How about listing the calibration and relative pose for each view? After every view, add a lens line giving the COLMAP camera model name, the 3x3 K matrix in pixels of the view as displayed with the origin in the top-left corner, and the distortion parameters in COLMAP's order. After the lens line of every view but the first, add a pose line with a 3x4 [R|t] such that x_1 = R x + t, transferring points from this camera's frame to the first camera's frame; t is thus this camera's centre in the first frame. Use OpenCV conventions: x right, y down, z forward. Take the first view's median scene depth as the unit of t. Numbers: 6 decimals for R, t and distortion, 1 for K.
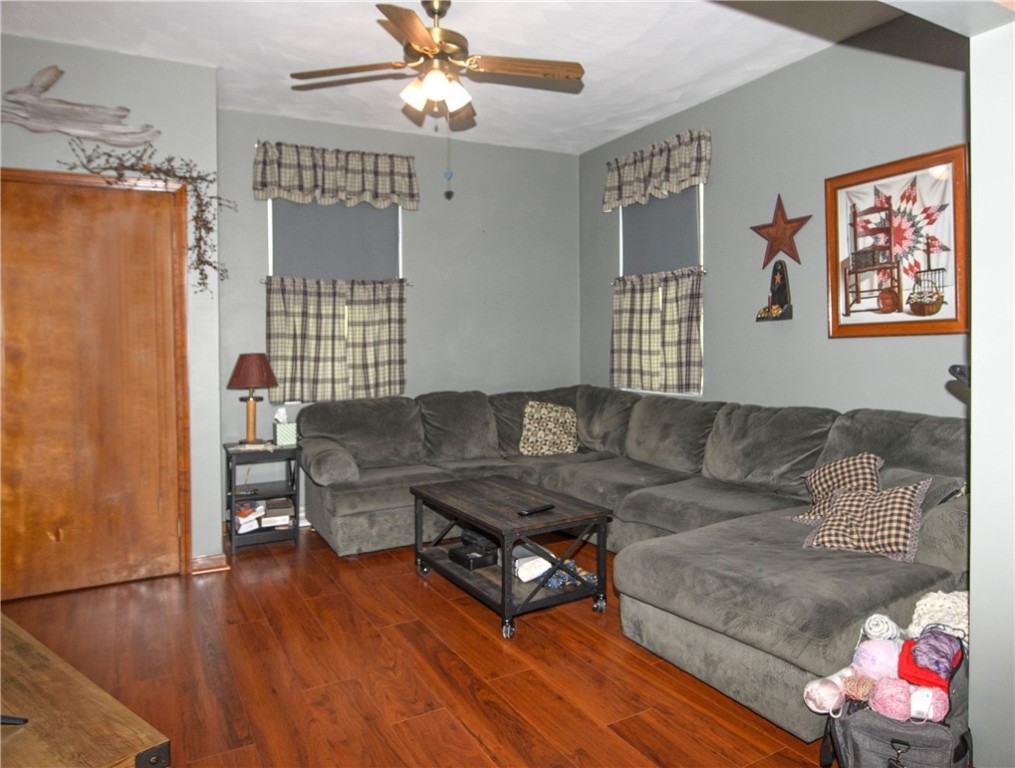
lens RADIAL K [[699.1, 0, 557.7], [0, 699.1, 338.1], [0, 0, 1]] dist [-0.010834, -0.007472]
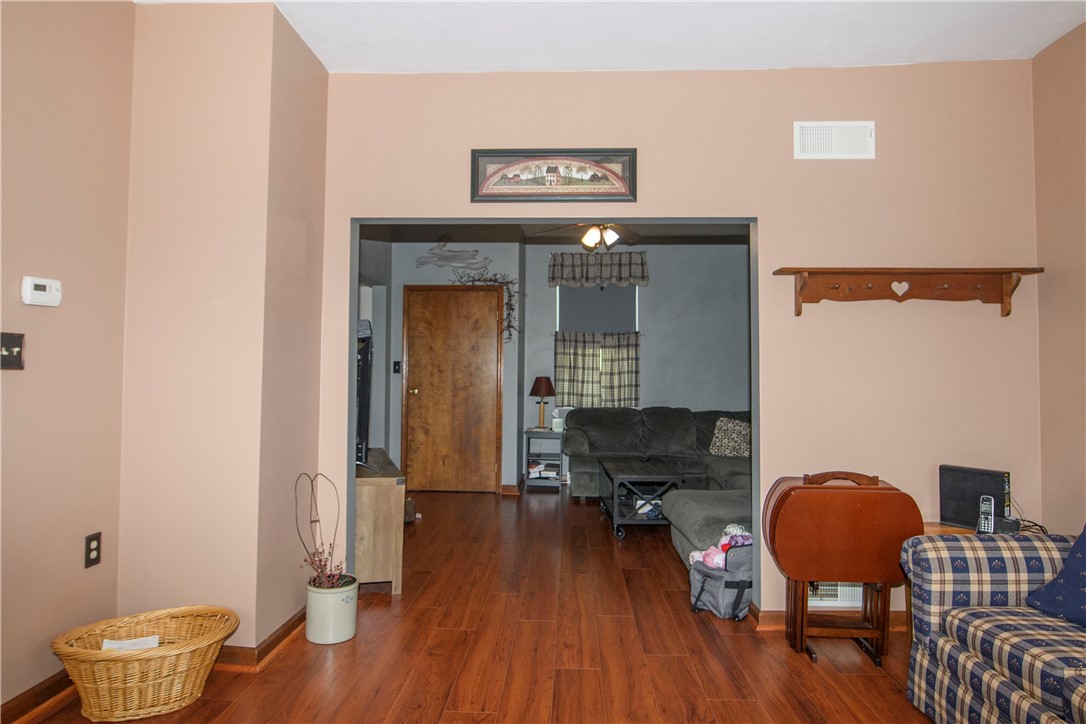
lens RADIAL K [[664.0, 0, 538.5], [0, 664.0, 340.2], [0, 0, 1]] dist [-0.026463, -0.006594]
pose [[0.820426, -0.000041, -0.571753, 0.457833], [-0.025870, 0.998973, -0.037193, -0.006129], [0.571167, 0.045305, 0.819583, -0.334425]]
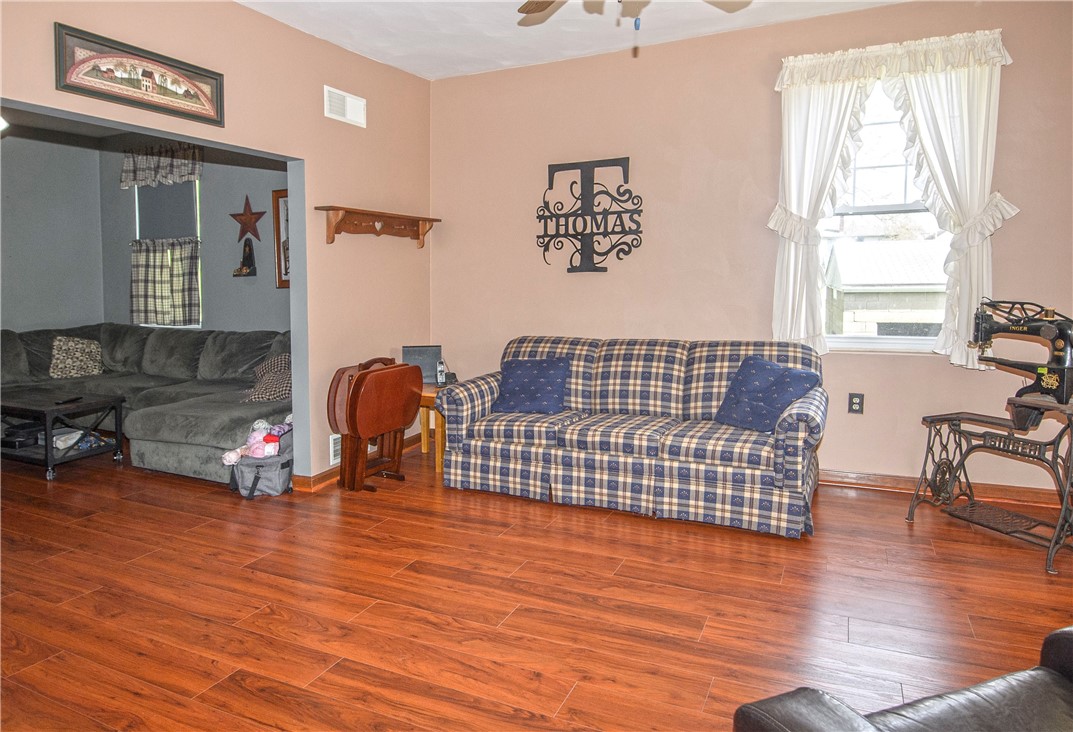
lens RADIAL K [[680.5, 0, 533.2], [0, 680.5, 325.3], [0, 0, 1]] dist [-0.031481, -0.001868]
pose [[0.831600, -0.027171, 0.554710, 0.004360], [-0.009214, 0.997990, 0.062698, -0.014641], [-0.555298, -0.057250, 0.829678, -0.521218]]
